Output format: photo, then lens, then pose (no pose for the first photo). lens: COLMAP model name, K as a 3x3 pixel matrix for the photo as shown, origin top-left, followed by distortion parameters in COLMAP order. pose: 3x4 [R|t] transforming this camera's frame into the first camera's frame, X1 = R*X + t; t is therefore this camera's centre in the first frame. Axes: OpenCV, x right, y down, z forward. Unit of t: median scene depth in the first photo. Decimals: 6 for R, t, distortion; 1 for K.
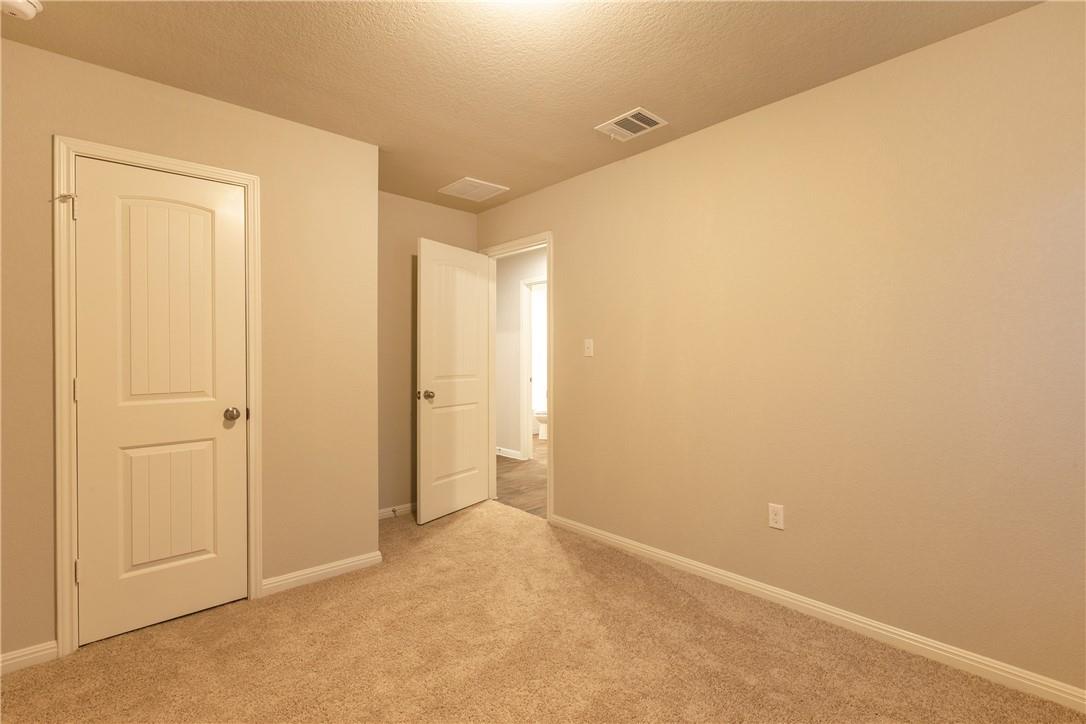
lens RADIAL K [[494.0, 0, 543.6], [0, 494.0, 357.5], [0, 0, 1]] dist [0.003603, -0.000597]
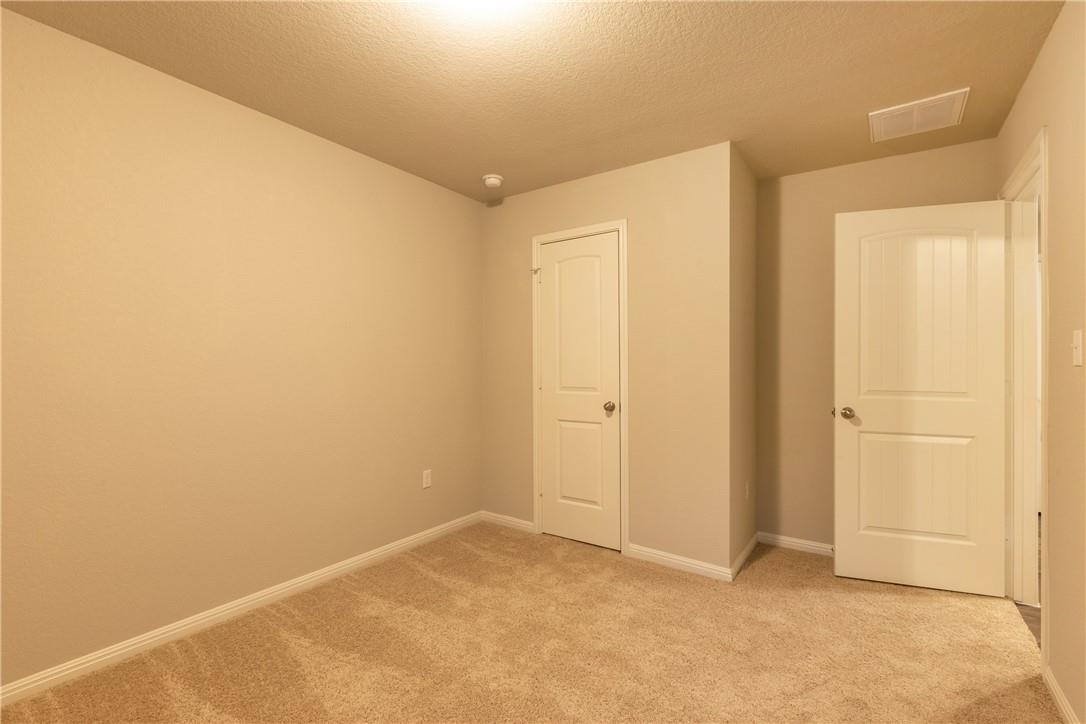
lens RADIAL K [[494.0, 0, 547.0], [0, 494.0, 363.9], [0, 0, 1]] dist [0.003603, -0.000597]
pose [[0.226461, 0.008136, -0.973986, 0.599046], [-0.004955, 0.999962, 0.007201, -0.007498], [0.974008, 0.003196, 0.226493, 0.525561]]
